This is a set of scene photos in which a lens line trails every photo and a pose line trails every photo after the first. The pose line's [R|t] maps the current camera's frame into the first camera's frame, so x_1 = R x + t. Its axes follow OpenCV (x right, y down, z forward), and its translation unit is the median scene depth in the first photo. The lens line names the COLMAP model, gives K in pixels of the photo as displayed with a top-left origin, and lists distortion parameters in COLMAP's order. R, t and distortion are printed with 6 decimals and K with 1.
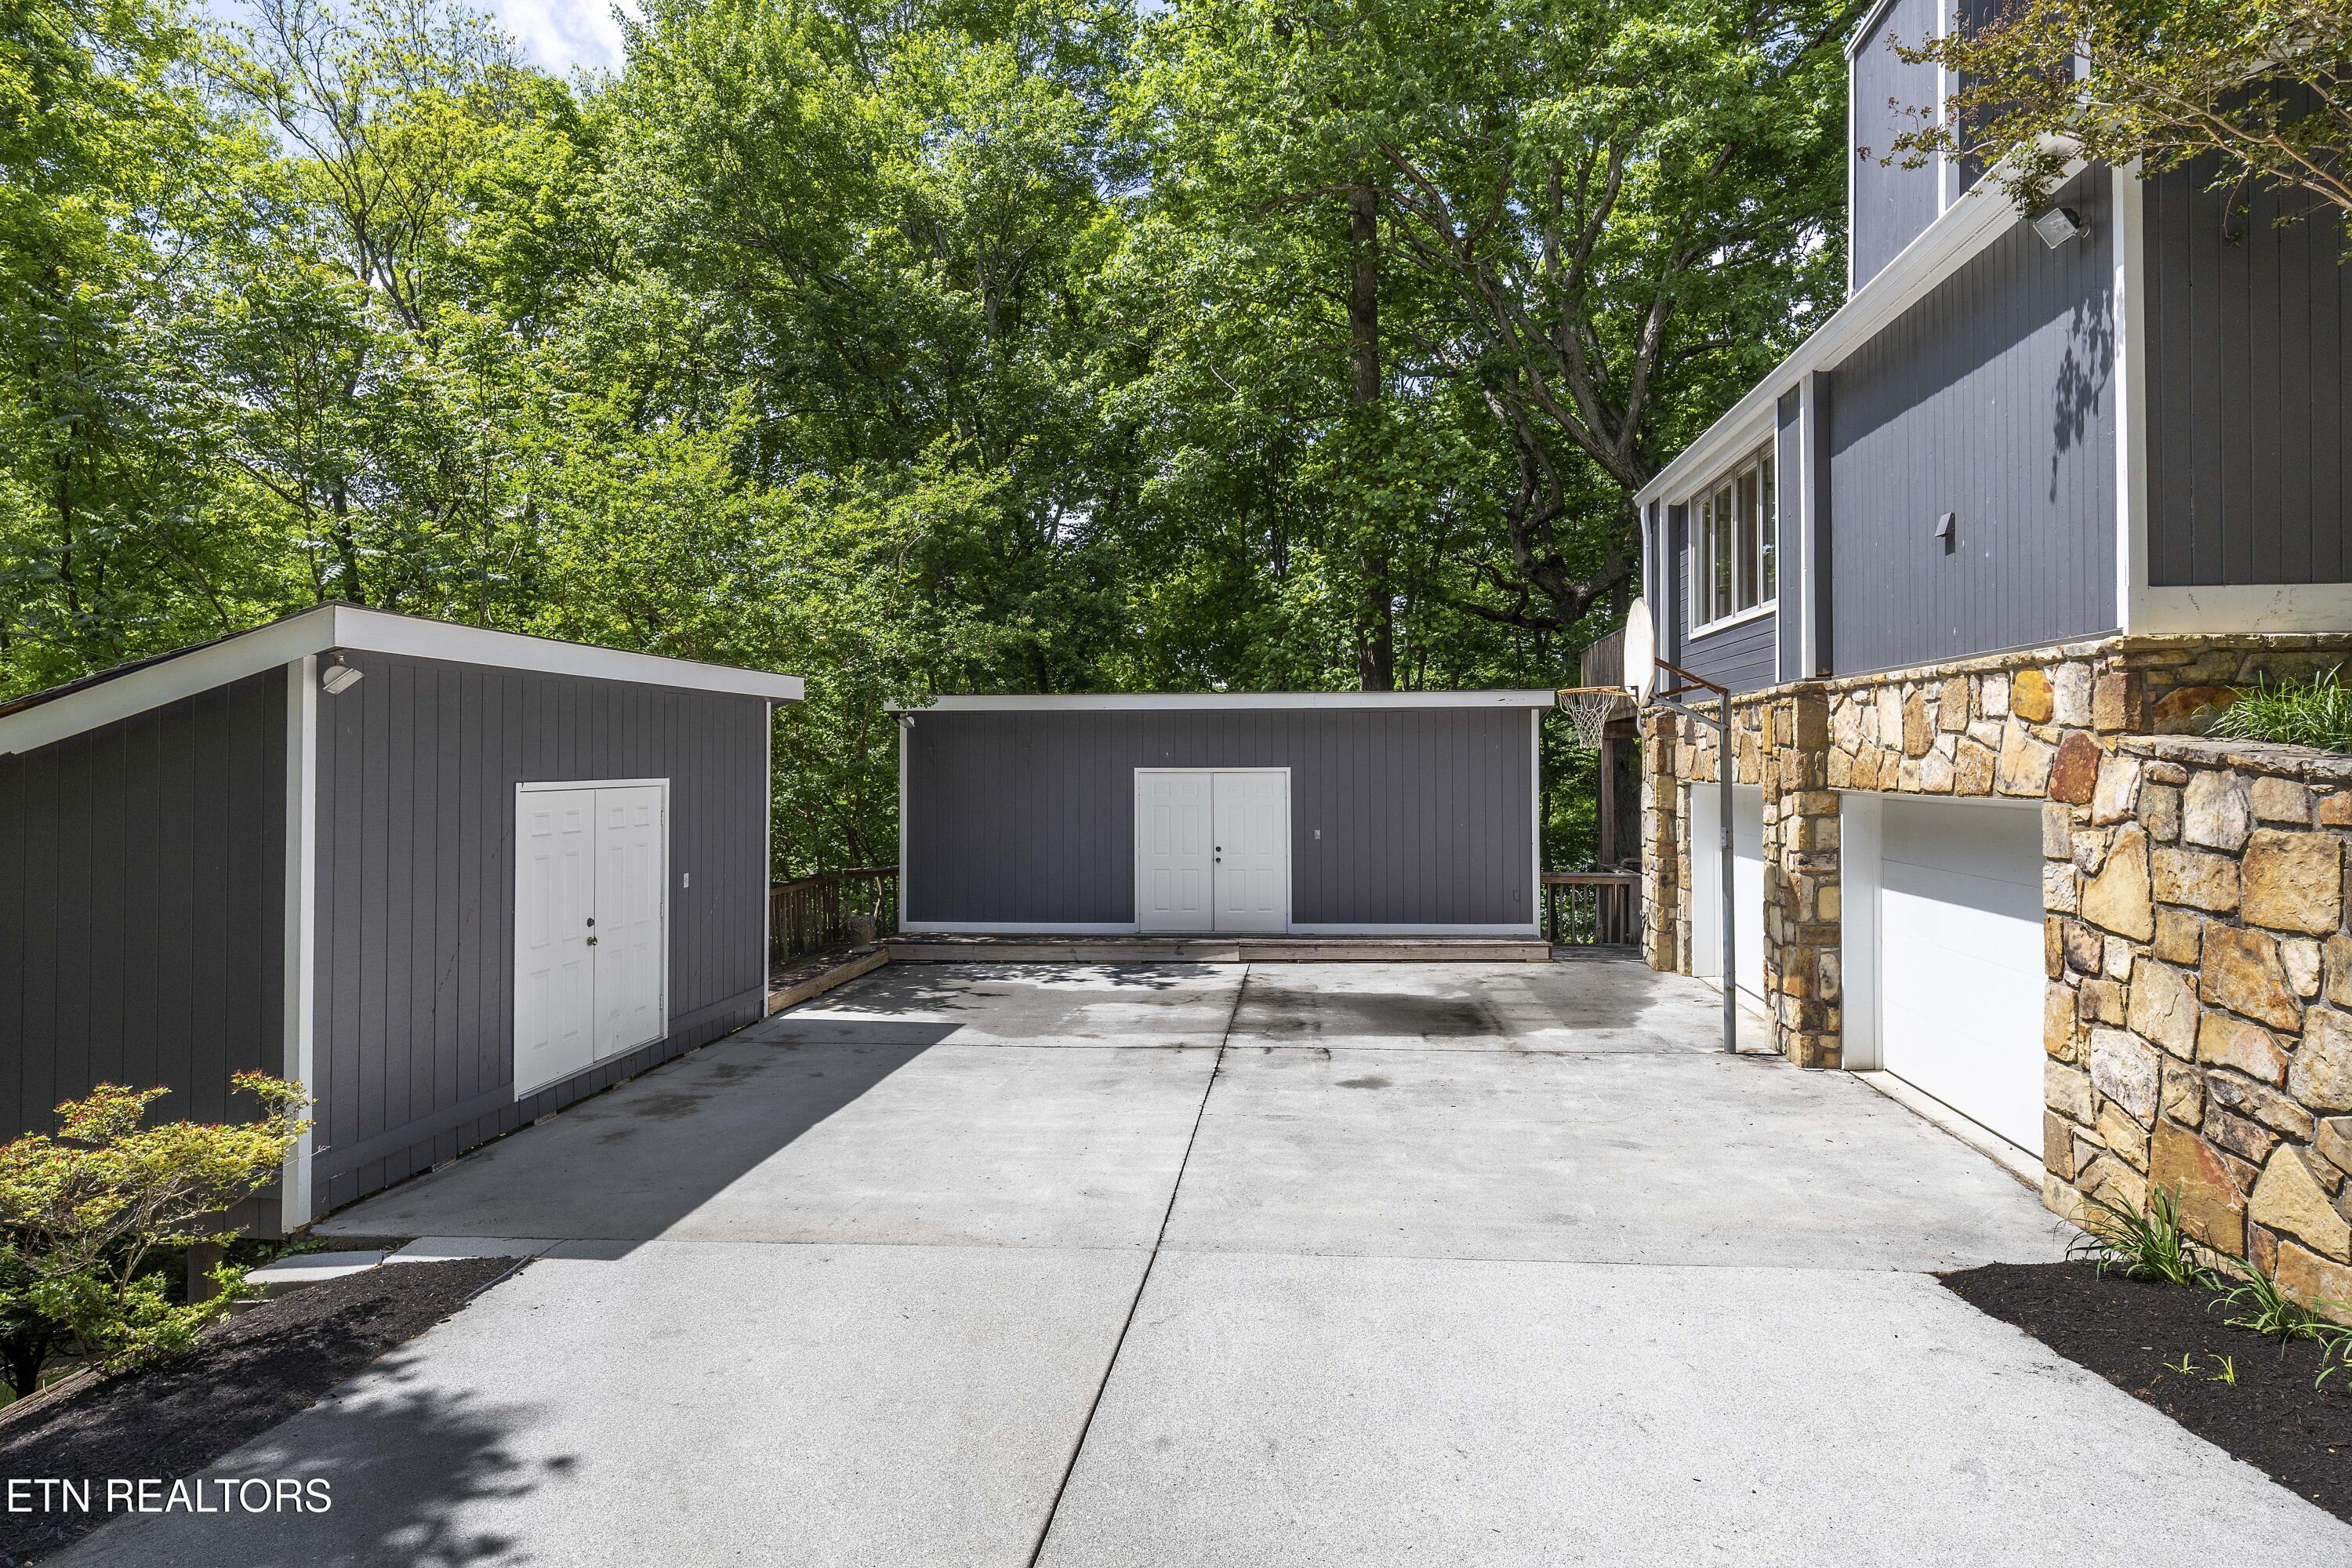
lens RADIAL K [[1308.4, 0, 1185.1], [0, 1308.4, 764.6], [0, 0, 1]] dist [0.030286, 0.000483]
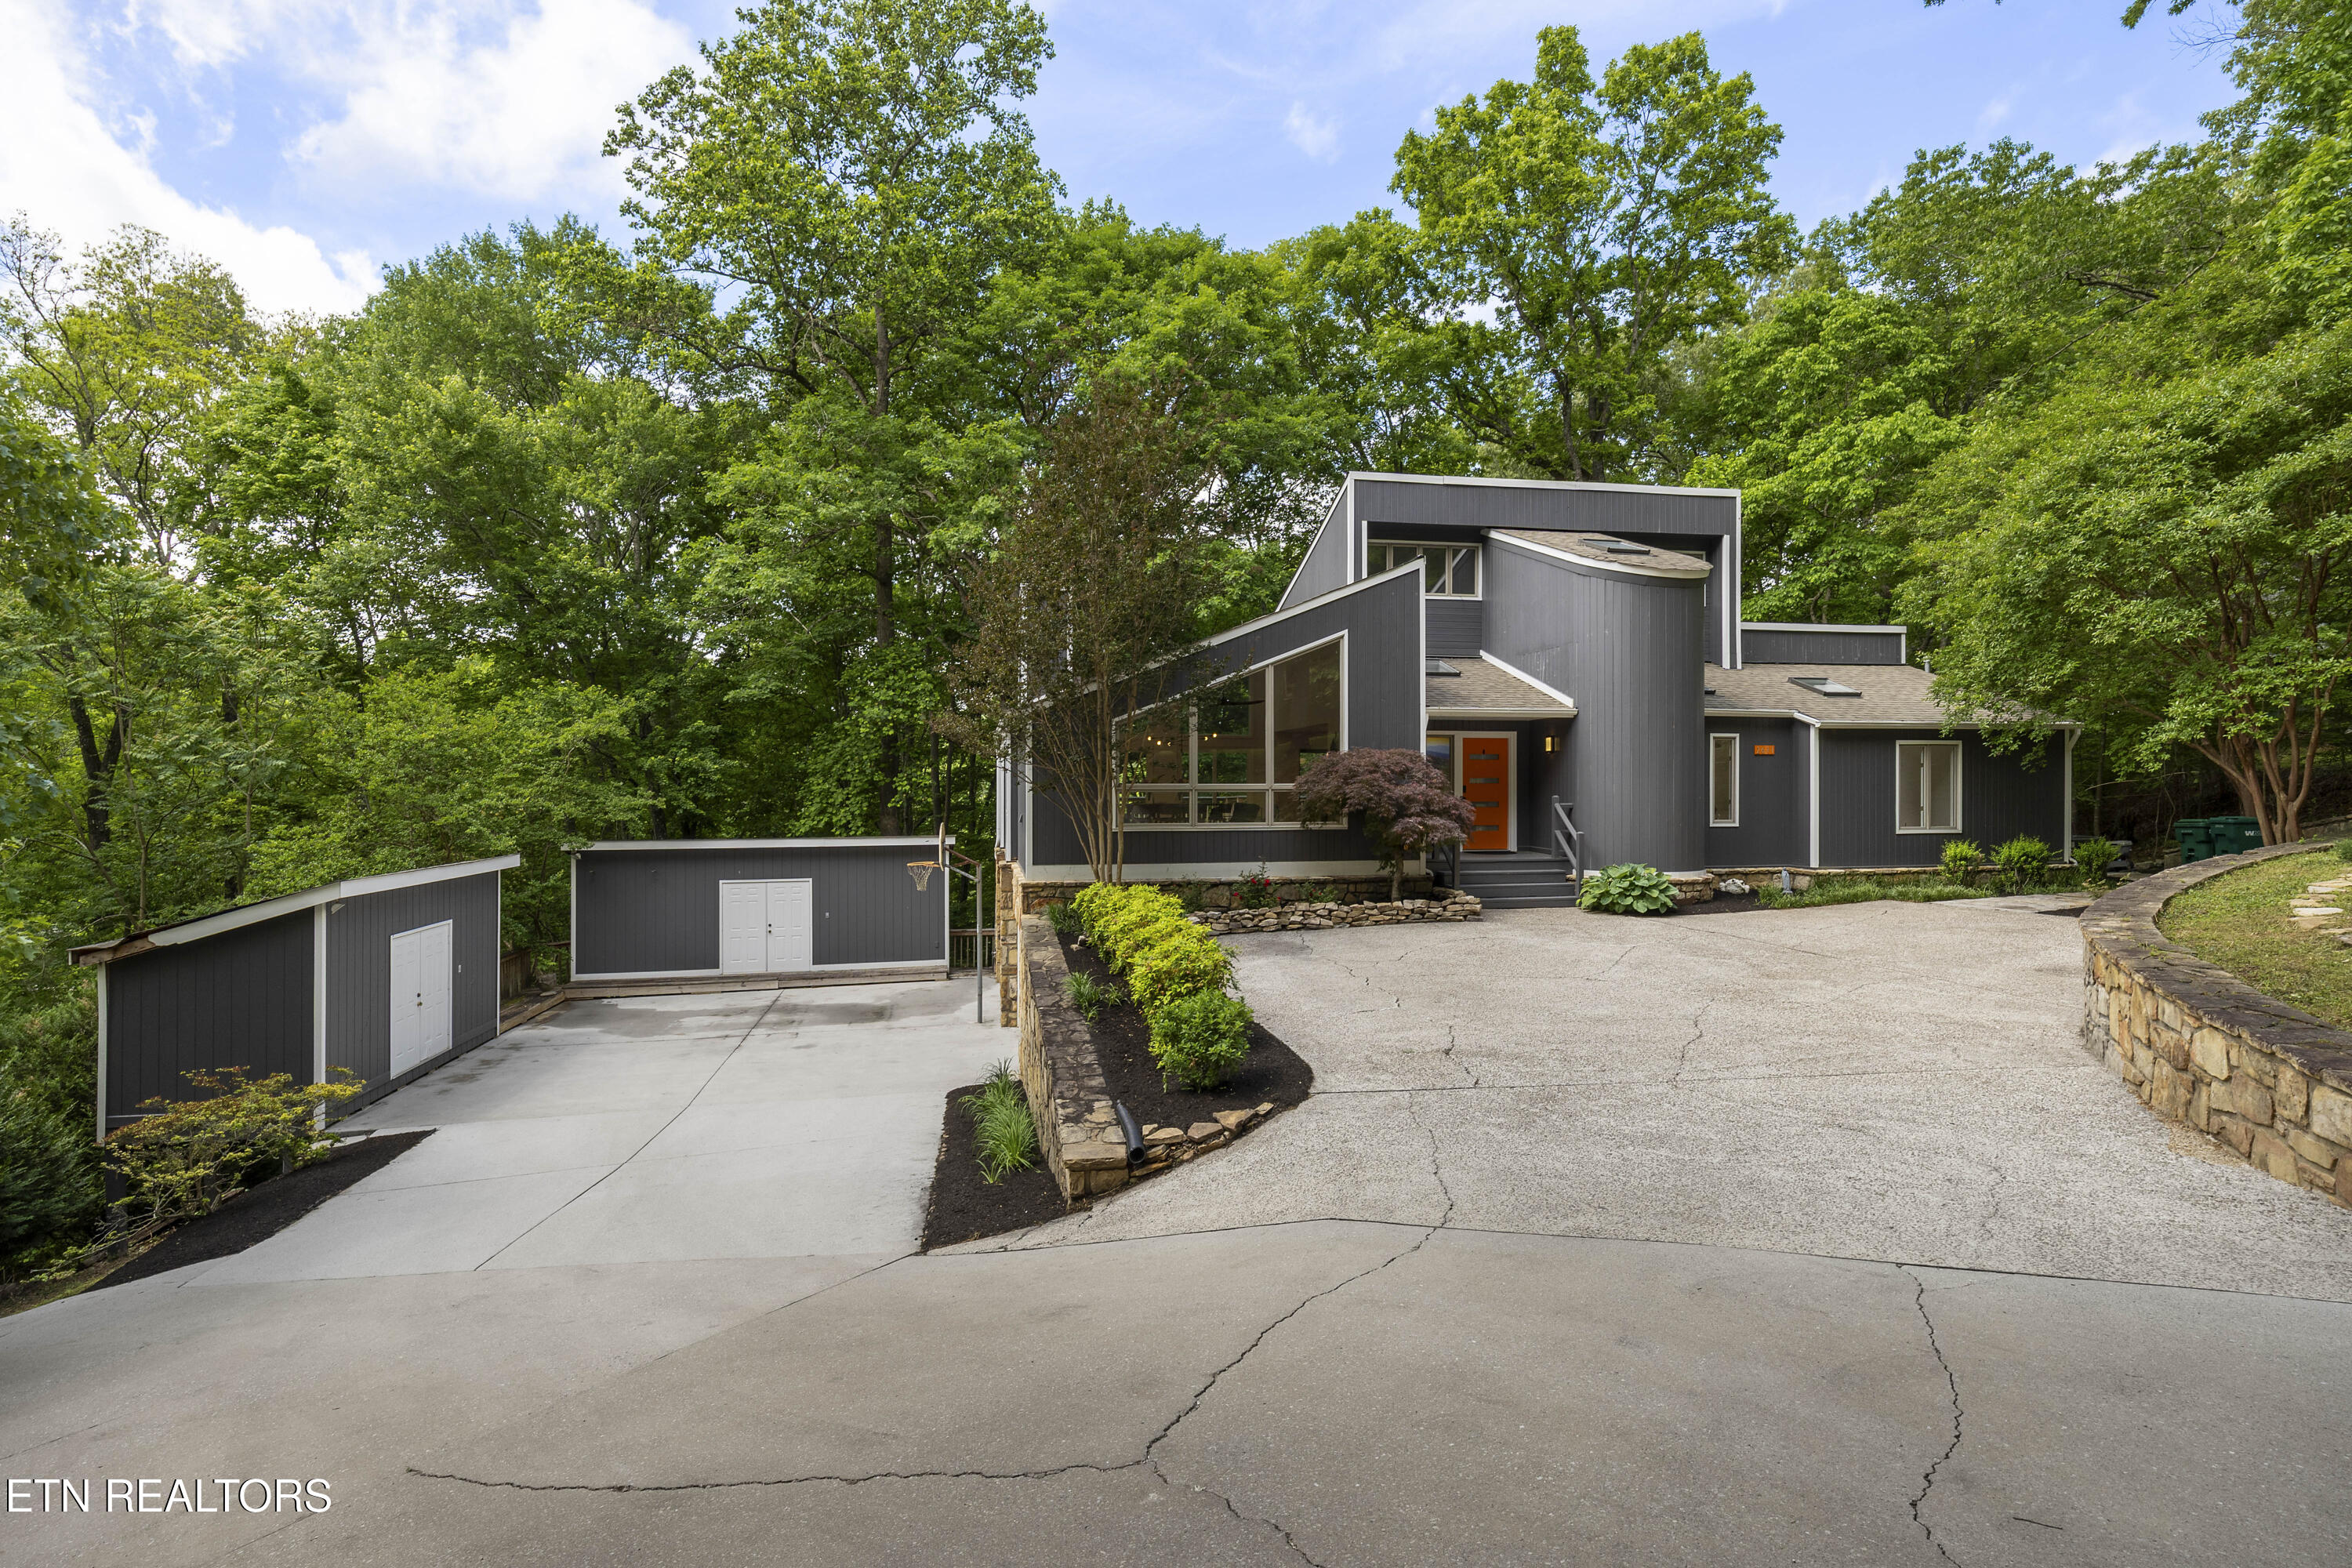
lens RADIAL K [[1120.6, 0, 1186.0], [0, 1120.6, 782.1], [0, 0, 1]] dist [0.001106, -0.001213]
pose [[0.953740, -0.000096, 0.300634, 0.171673], [0.001028, 0.999995, -0.002940, -0.201462], [-0.300632, 0.003113, 0.953735, -1.011626]]
